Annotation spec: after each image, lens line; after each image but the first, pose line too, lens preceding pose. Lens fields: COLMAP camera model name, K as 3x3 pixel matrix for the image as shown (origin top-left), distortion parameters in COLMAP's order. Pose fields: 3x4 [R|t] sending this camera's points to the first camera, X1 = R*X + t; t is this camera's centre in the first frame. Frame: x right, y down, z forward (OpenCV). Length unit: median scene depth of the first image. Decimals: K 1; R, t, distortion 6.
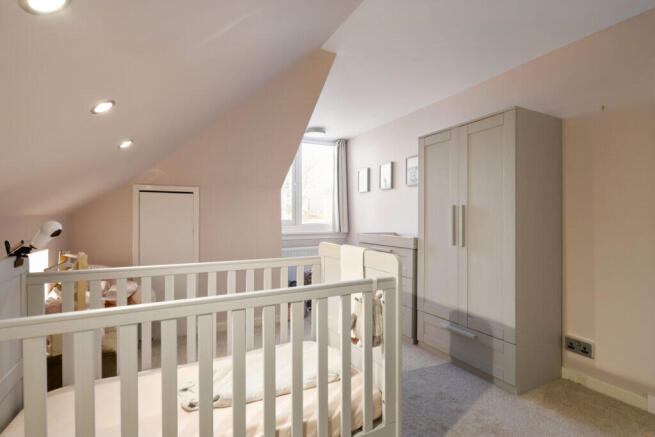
lens RADIAL K [[317.0, 0, 328.9], [0, 317.0, 217.9], [0, 0, 1]] dist [0.001280, 0.001484]
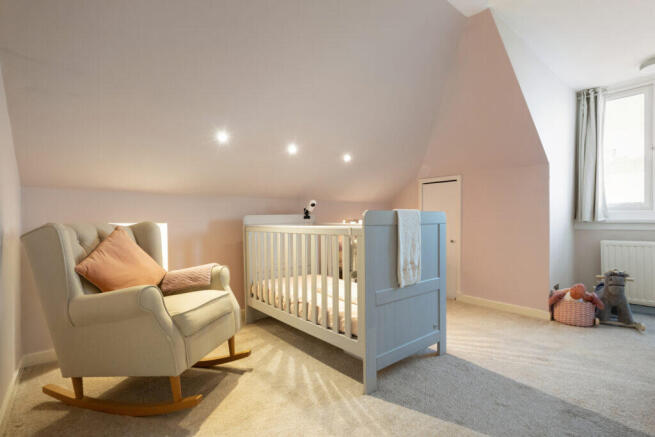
lens RADIAL K [[317.0, 0, 328.9], [0, 317.0, 219.2], [0, 0, 1]] dist [0.001280, 0.001484]
pose [[0.206322, -0.004512, -0.978474, 0.676052], [-0.004752, 0.999973, -0.005613, 0.080564], [0.978473, 0.005808, 0.206295, 0.300385]]
